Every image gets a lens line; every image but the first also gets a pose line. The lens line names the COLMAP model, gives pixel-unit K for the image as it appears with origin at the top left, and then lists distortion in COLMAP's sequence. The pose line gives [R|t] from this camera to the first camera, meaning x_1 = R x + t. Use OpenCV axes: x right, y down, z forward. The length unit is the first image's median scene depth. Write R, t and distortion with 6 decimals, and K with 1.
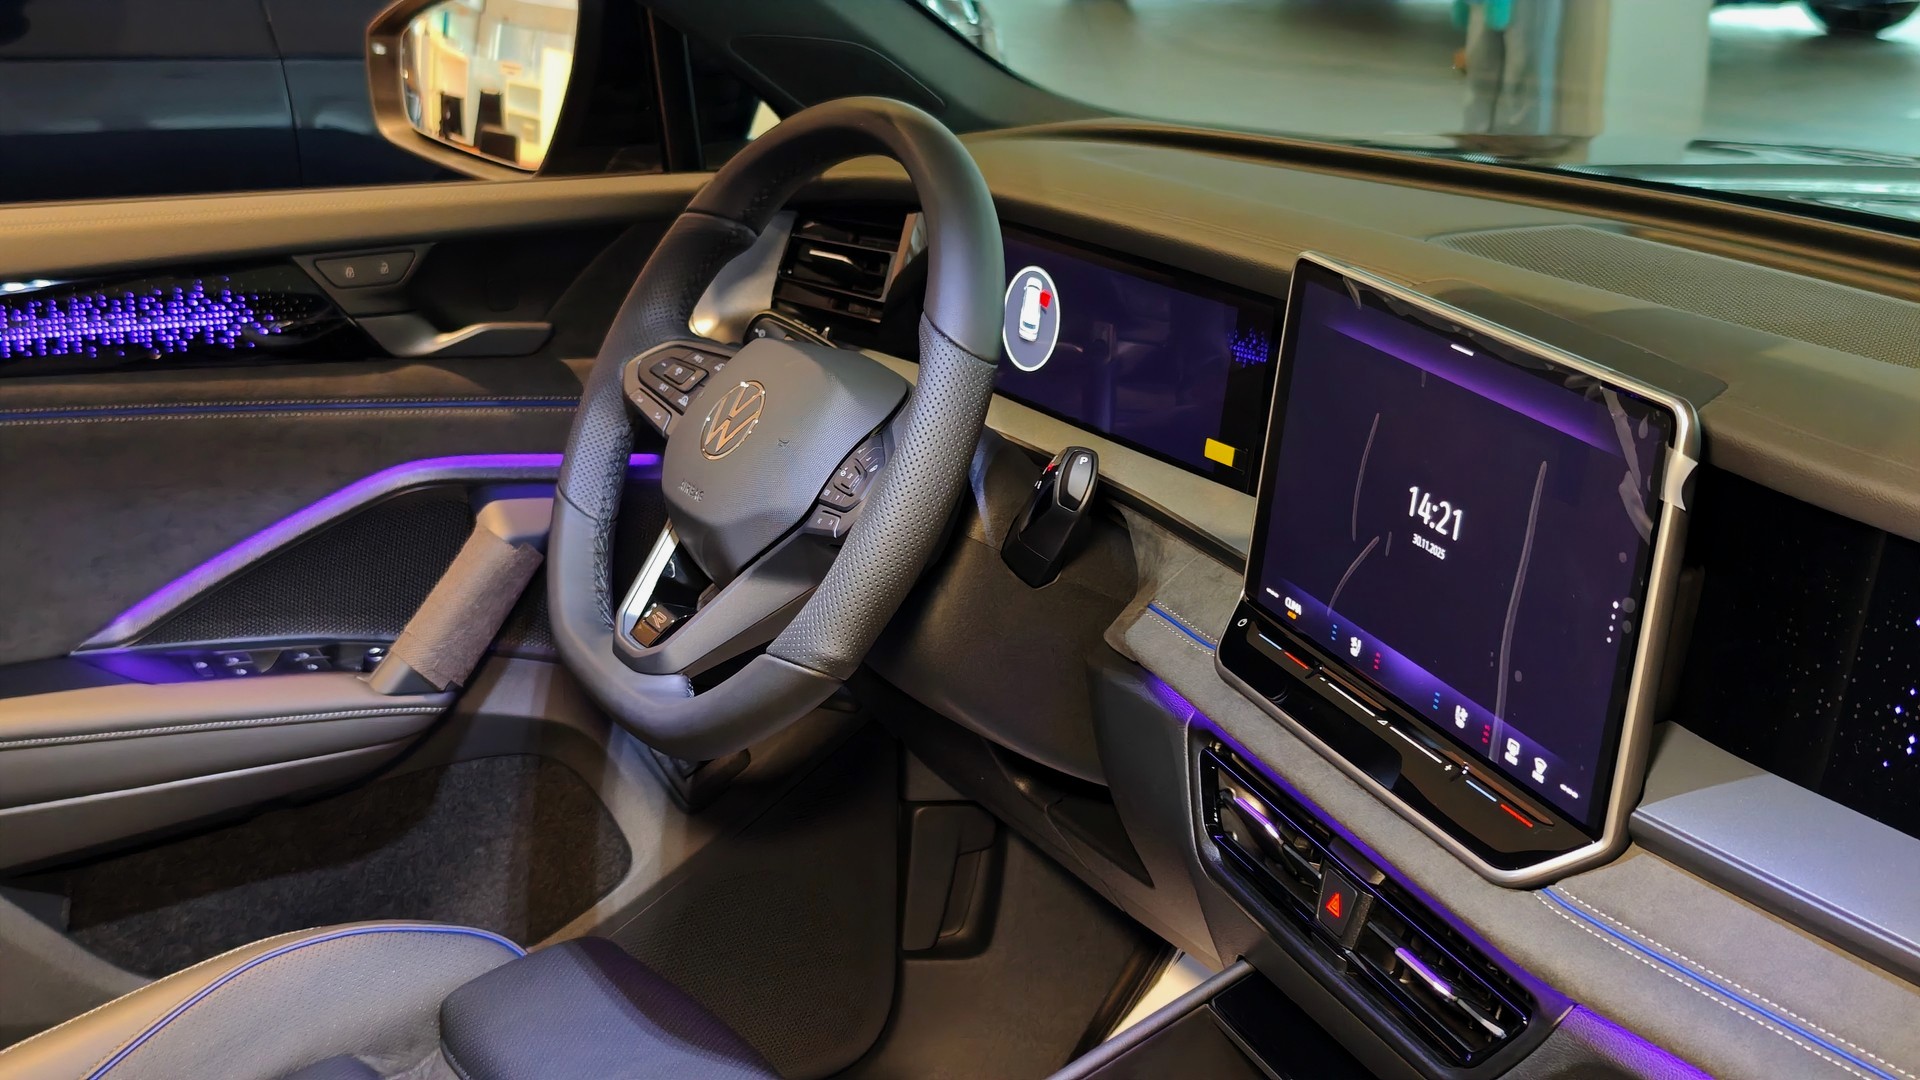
lens RADIAL K [[2597.2, 0, 954.5], [0, 2597.2, 535.5], [0, 0, 1]] dist [0.067379, 0.000000]
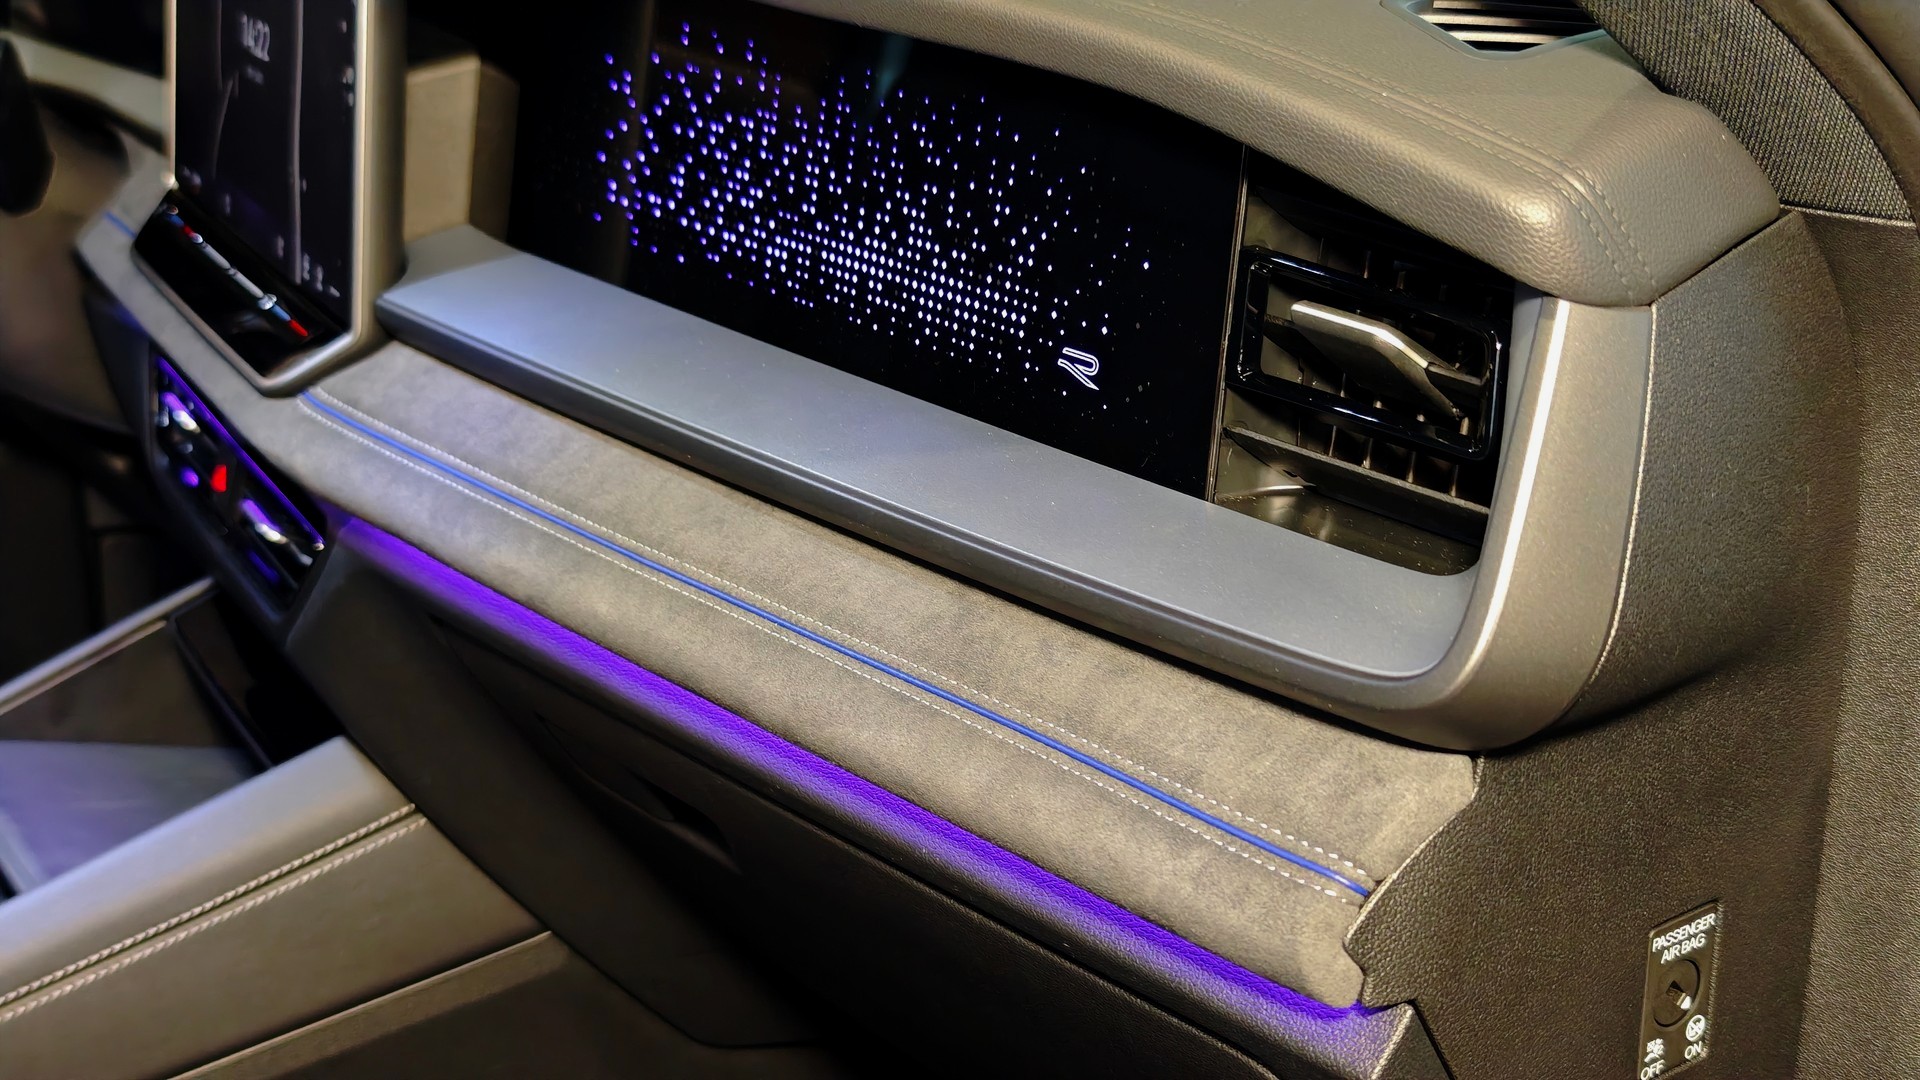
lens RADIAL K [[2597.2, 0, 964.8], [0, 2597.2, 538.8], [0, 0, 1]] dist [0.067379, 0.000000]
pose [[0.990133, -0.056502, 0.128238, 0.240545], [0.051789, 0.997865, 0.039795, 0.115749], [-0.130213, -0.032761, 0.990945, 0.023644]]
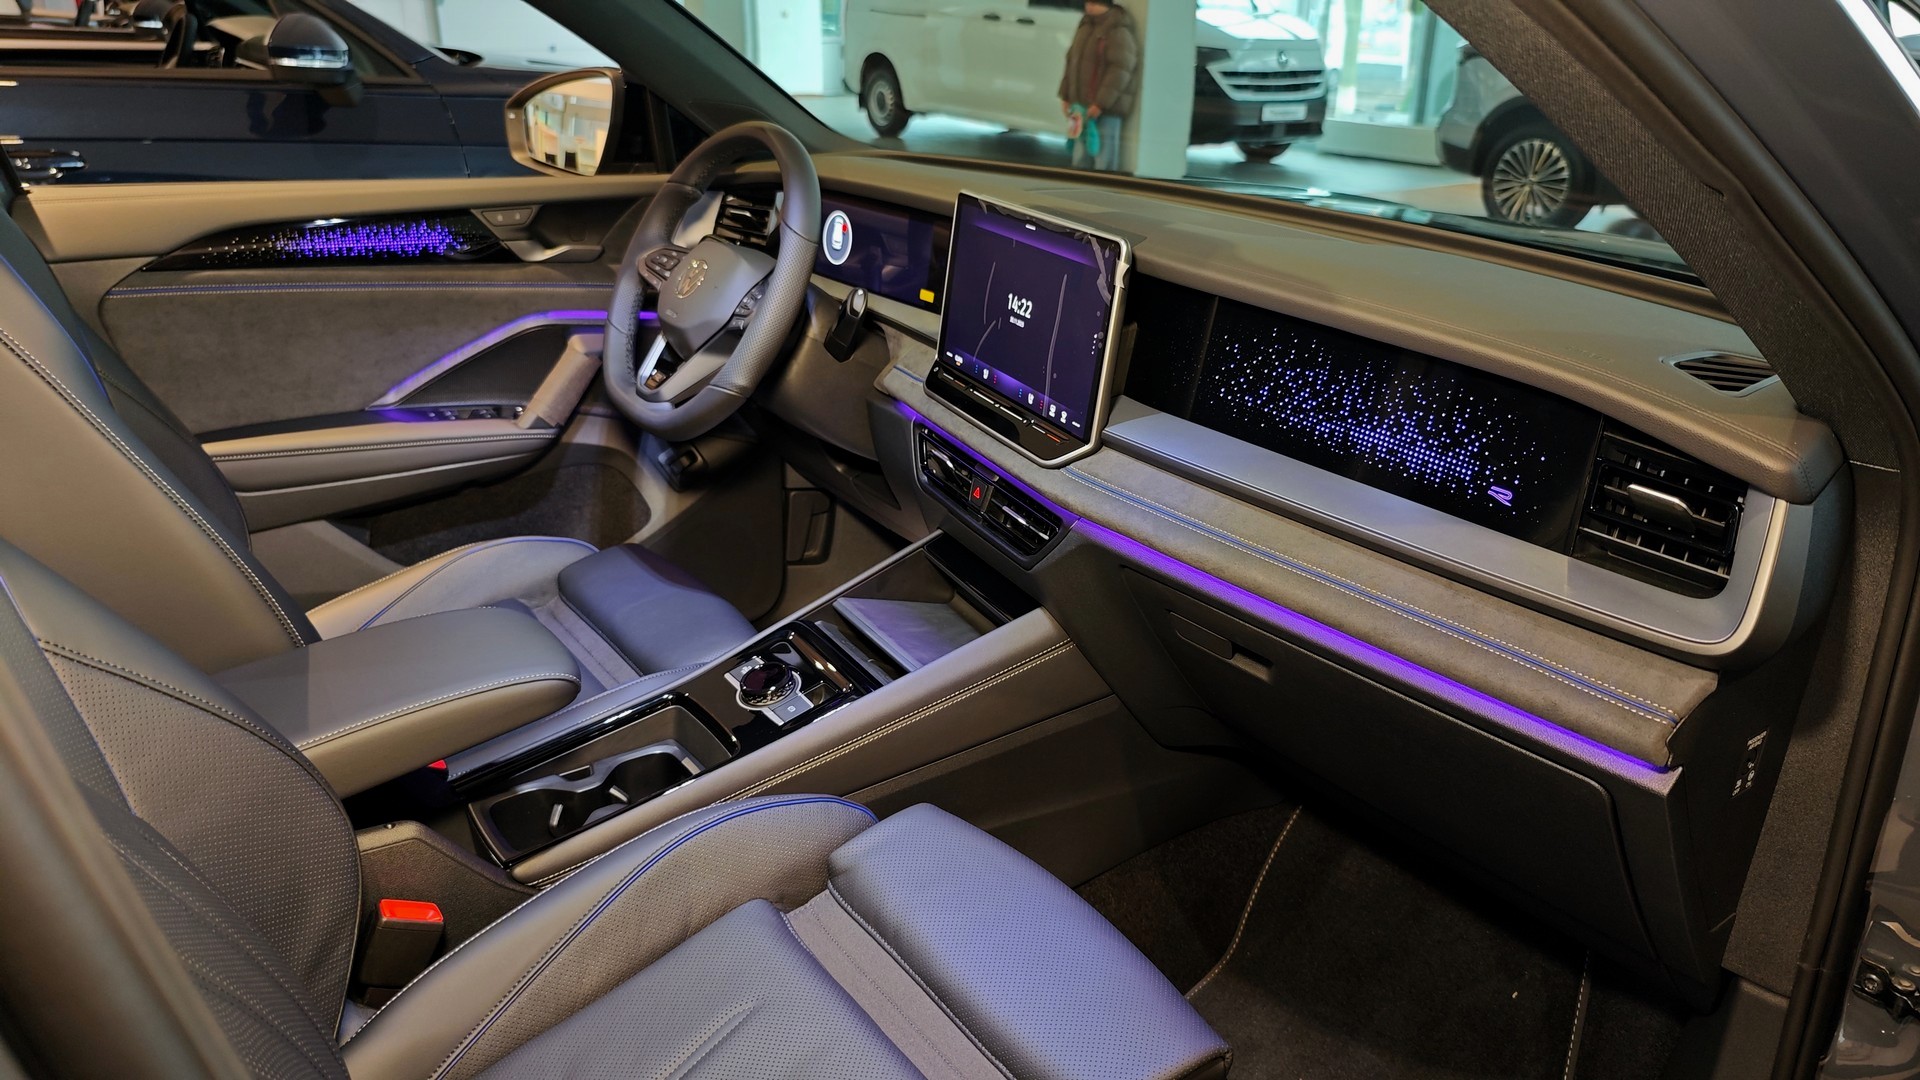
lens RADIAL K [[1310.2, 0, 957.9], [0, 1310.2, 511.0], [0, 0, 1]] dist [0.006594, -0.004913]
pose [[0.994643, -0.018276, 0.101742, 0.015553], [0.010973, 0.997353, 0.071882, 0.064983], [-0.102786, -0.070381, 0.992210, -0.068044]]
